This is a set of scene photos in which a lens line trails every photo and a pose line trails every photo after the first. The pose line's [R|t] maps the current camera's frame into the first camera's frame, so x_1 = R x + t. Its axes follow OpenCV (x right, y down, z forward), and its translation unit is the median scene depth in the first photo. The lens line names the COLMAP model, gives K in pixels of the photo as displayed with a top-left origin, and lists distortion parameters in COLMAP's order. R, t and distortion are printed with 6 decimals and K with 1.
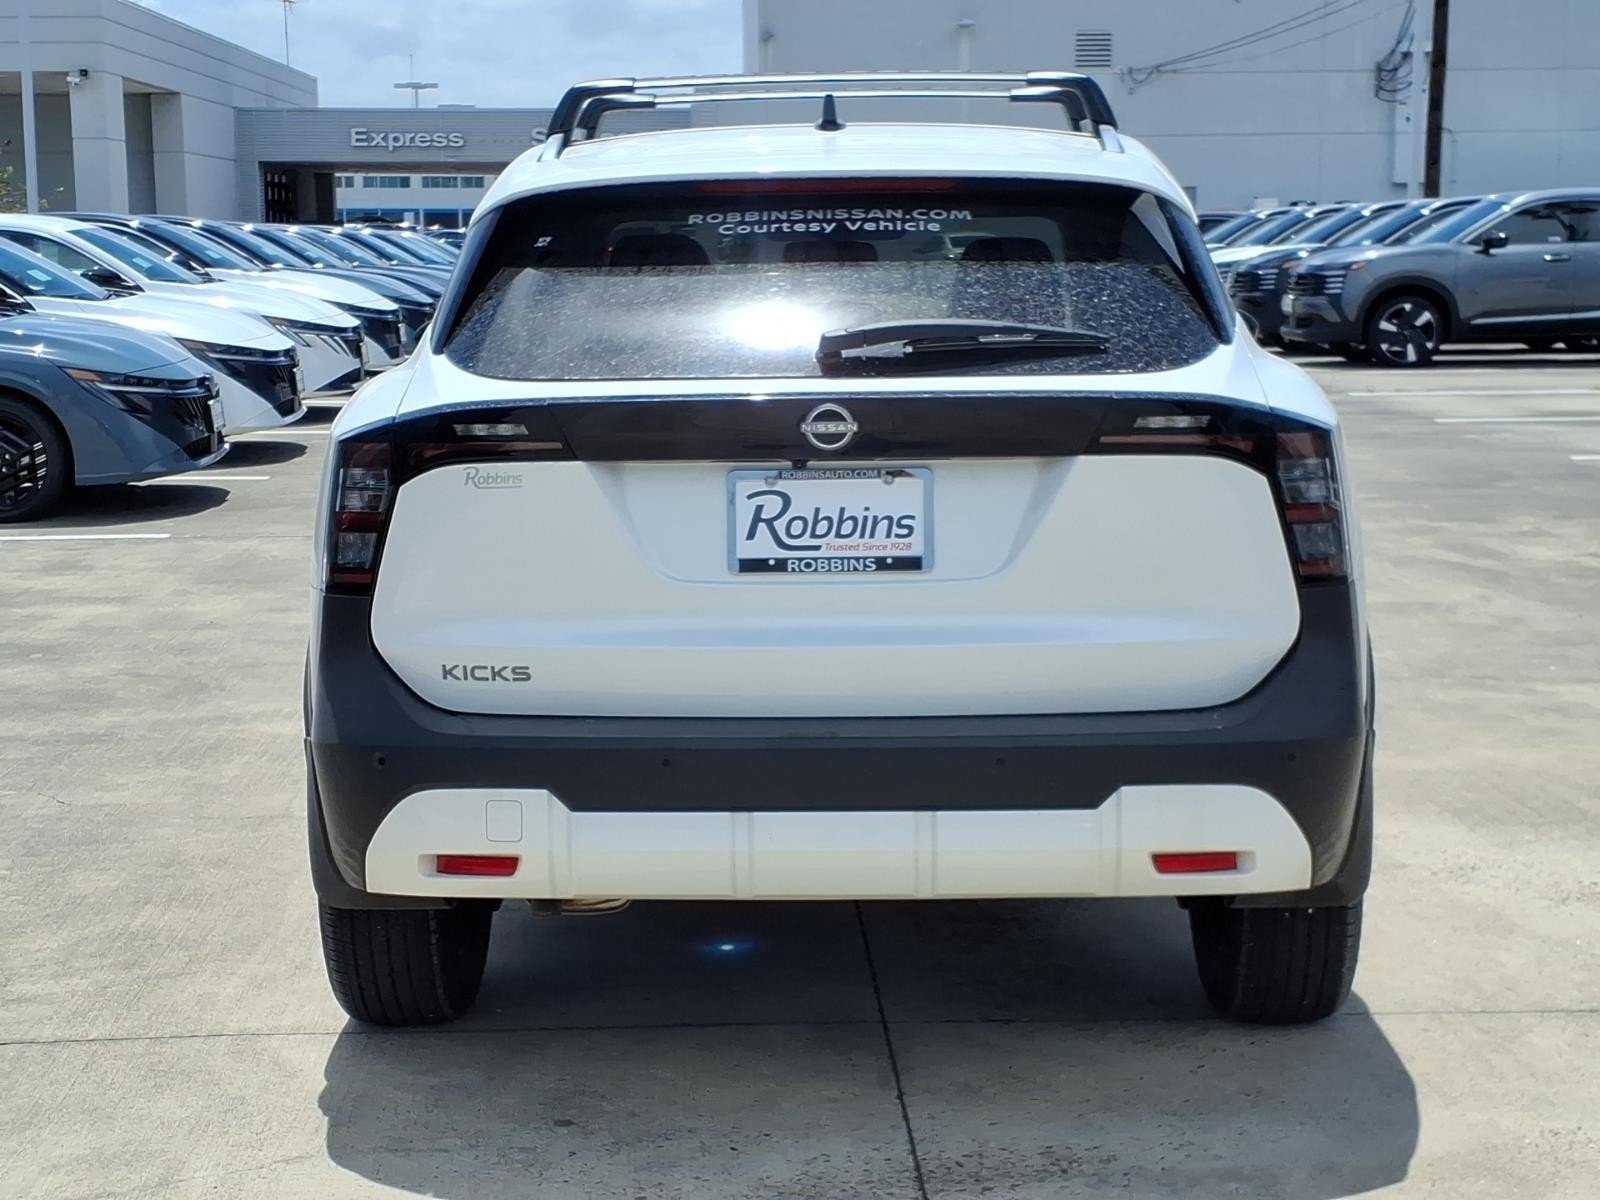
lens RADIAL K [[2531.4, 0, 795.4], [0, 2531.4, 605.6], [0, 0, 1]] dist [0.140061, 0.000000]
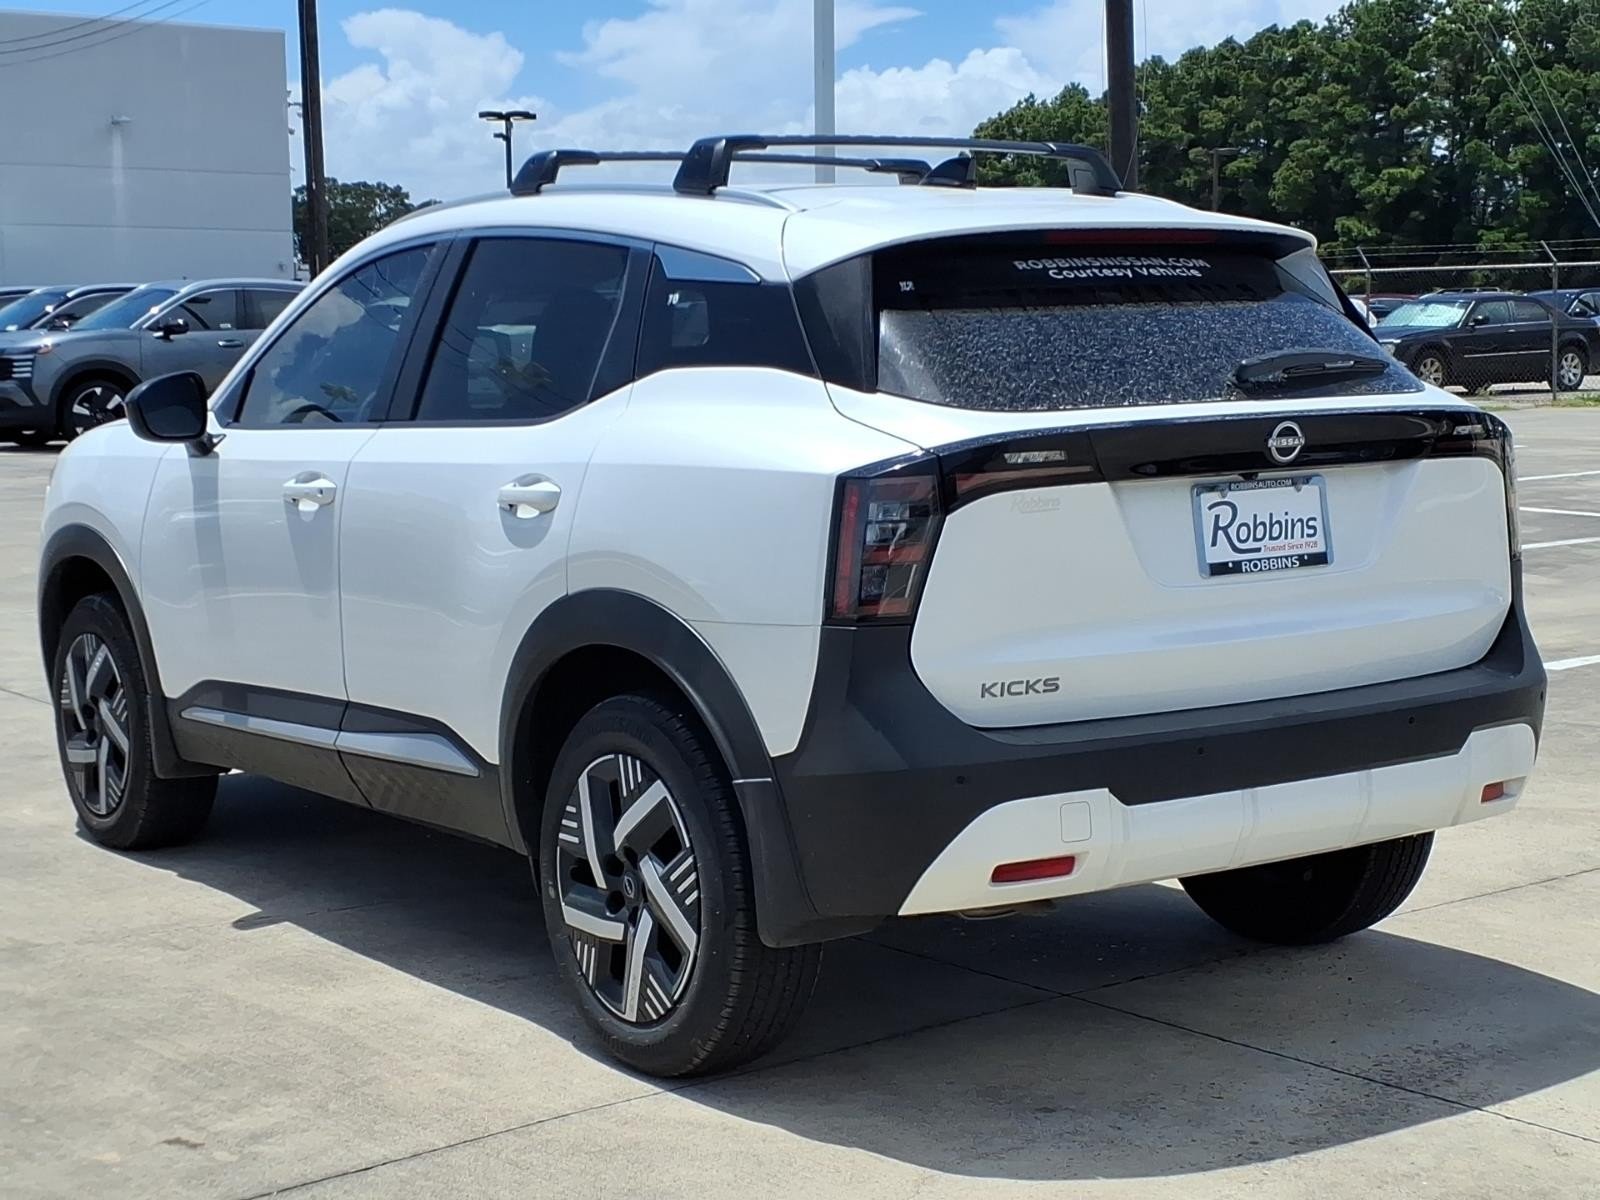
lens RADIAL K [[2531.4, 0, 757.4], [0, 2531.4, 586.2], [0, 0, 1]] dist [0.140061, 0.000000]
pose [[0.816303, -0.064656, 0.573995, -0.826291], [0.089550, 0.995867, -0.015177, -0.009375], [-0.570641, 0.063790, 0.818718, 0.196347]]
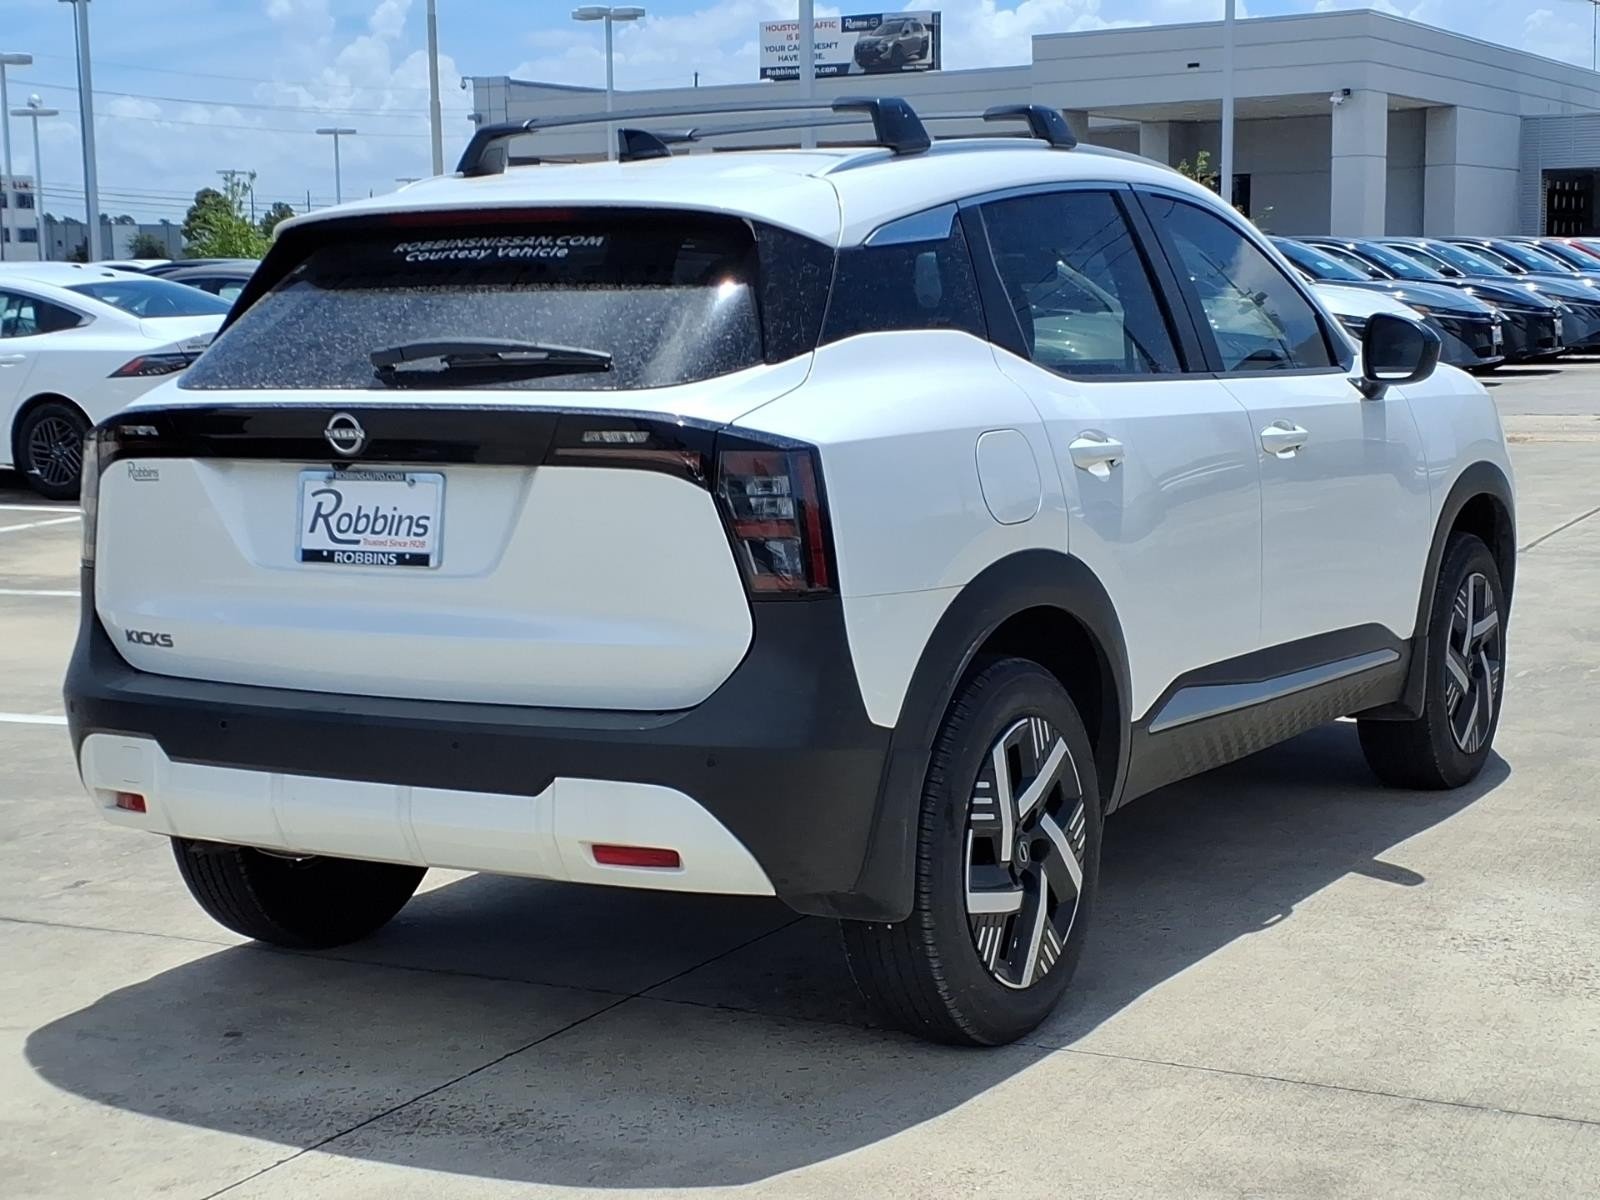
lens RADIAL K [[2531.4, 0, 793.8], [0, 2531.4, 594.4], [0, 0, 1]] dist [0.140061, 0.000000]
pose [[0.871246, 0.049997, -0.488294, 0.721293], [-0.054424, 0.998505, 0.005132, -0.015961], [0.487820, 0.022104, 0.872664, 0.117390]]
